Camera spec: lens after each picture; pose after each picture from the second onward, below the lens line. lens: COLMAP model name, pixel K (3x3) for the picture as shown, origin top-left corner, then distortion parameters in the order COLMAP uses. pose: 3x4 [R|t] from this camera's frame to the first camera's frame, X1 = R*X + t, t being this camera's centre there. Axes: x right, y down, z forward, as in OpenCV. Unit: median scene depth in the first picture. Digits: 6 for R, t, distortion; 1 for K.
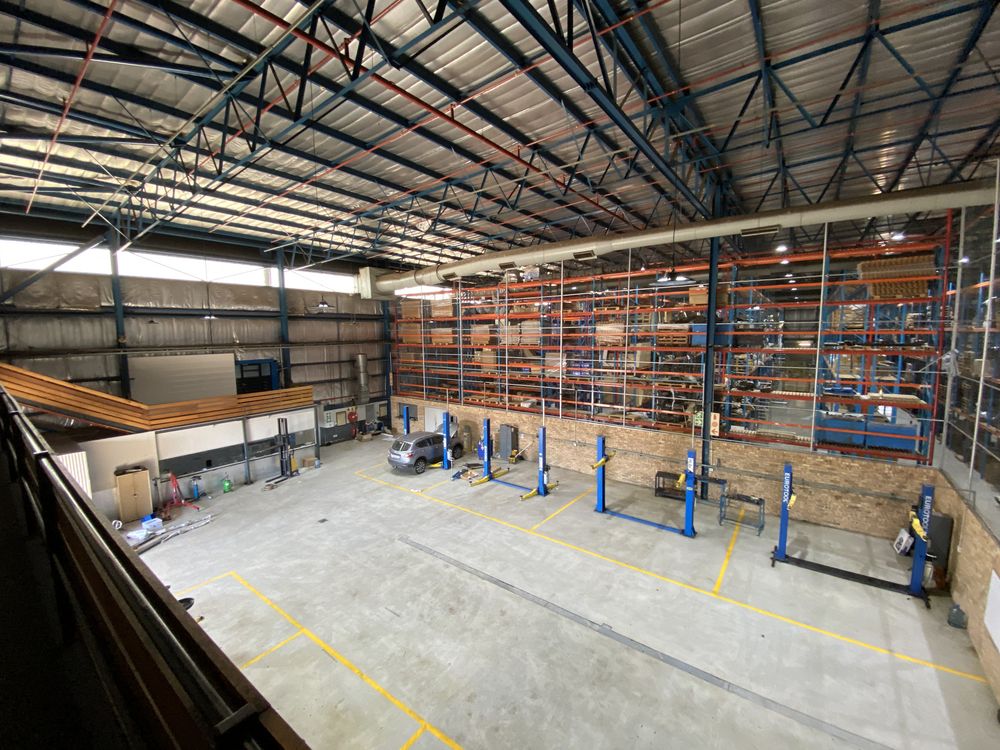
lens RADIAL K [[406.6, 0, 500.4], [0, 406.6, 372.9], [0, 0, 1]] dist [0.002309, 0.000047]
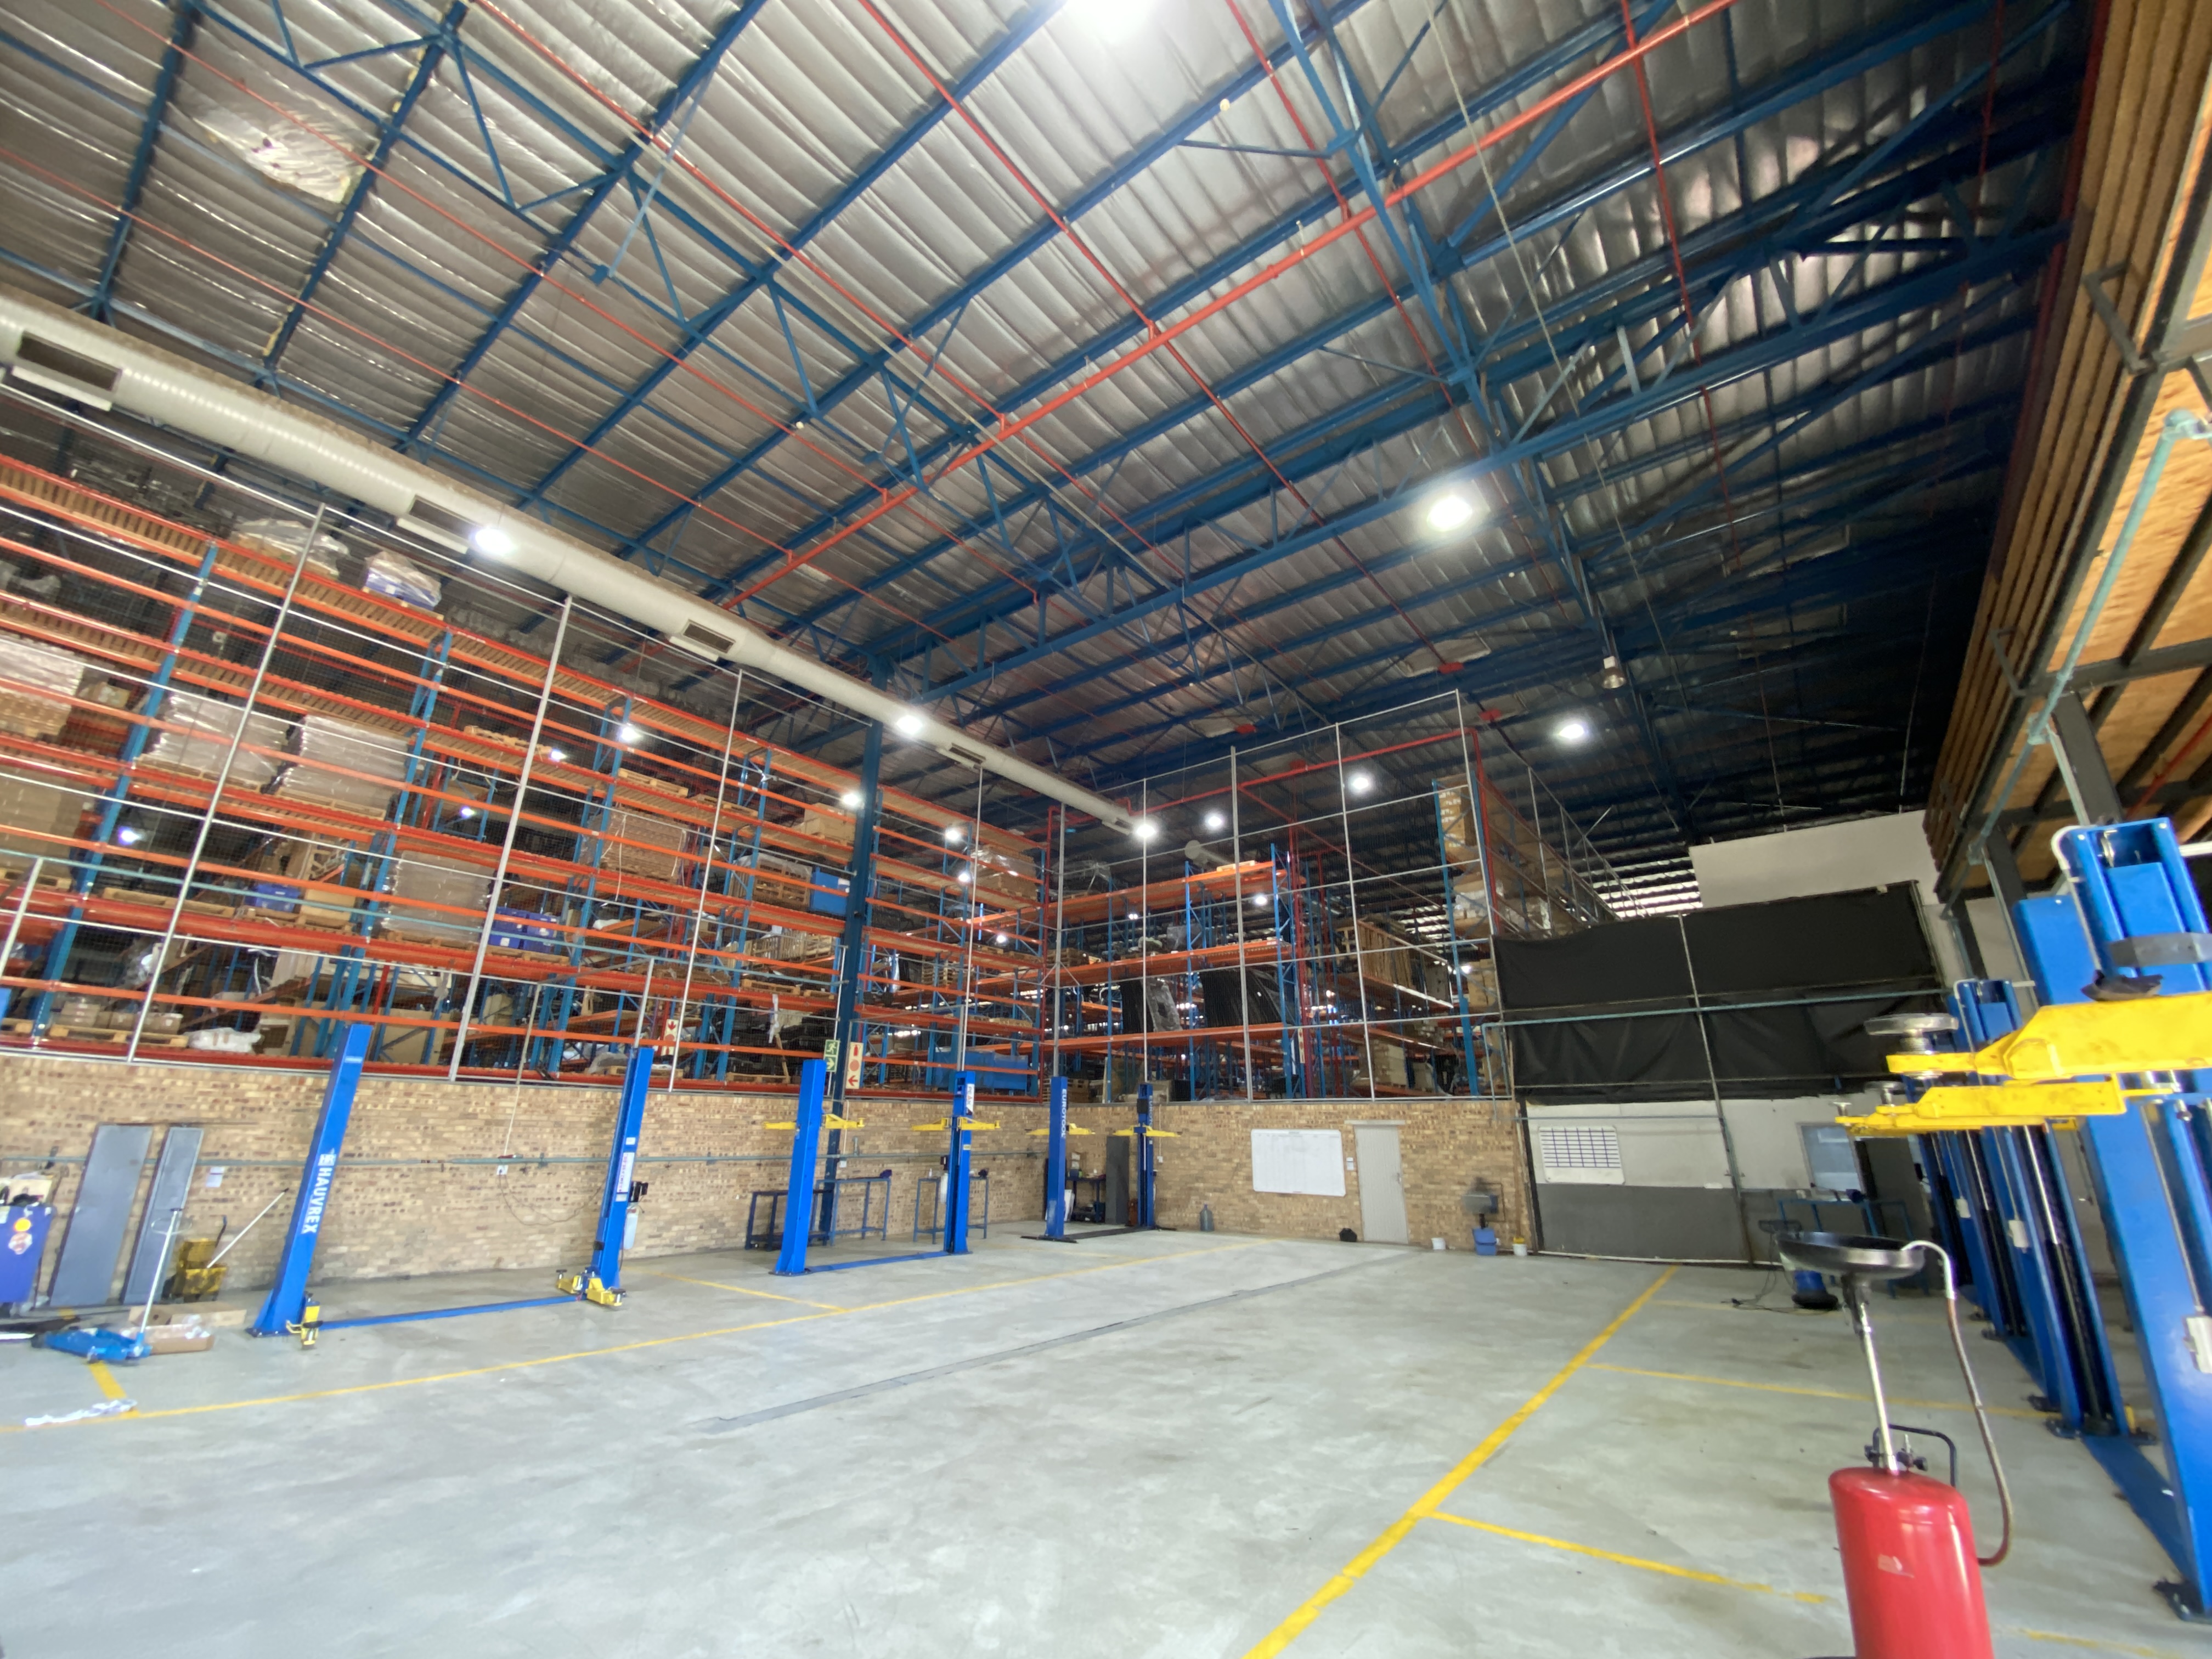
lens RADIAL K [[899.4, 0, 1114.5], [0, 899.4, 836.7], [0, 0, 1]] dist [0.002309, 0.000047]
pose [[0.014541, 0.324725, 0.945697, -0.620095], [0.104023, 0.940173, -0.324428, 0.254097], [-0.994469, 0.103092, -0.020108, 0.665918]]
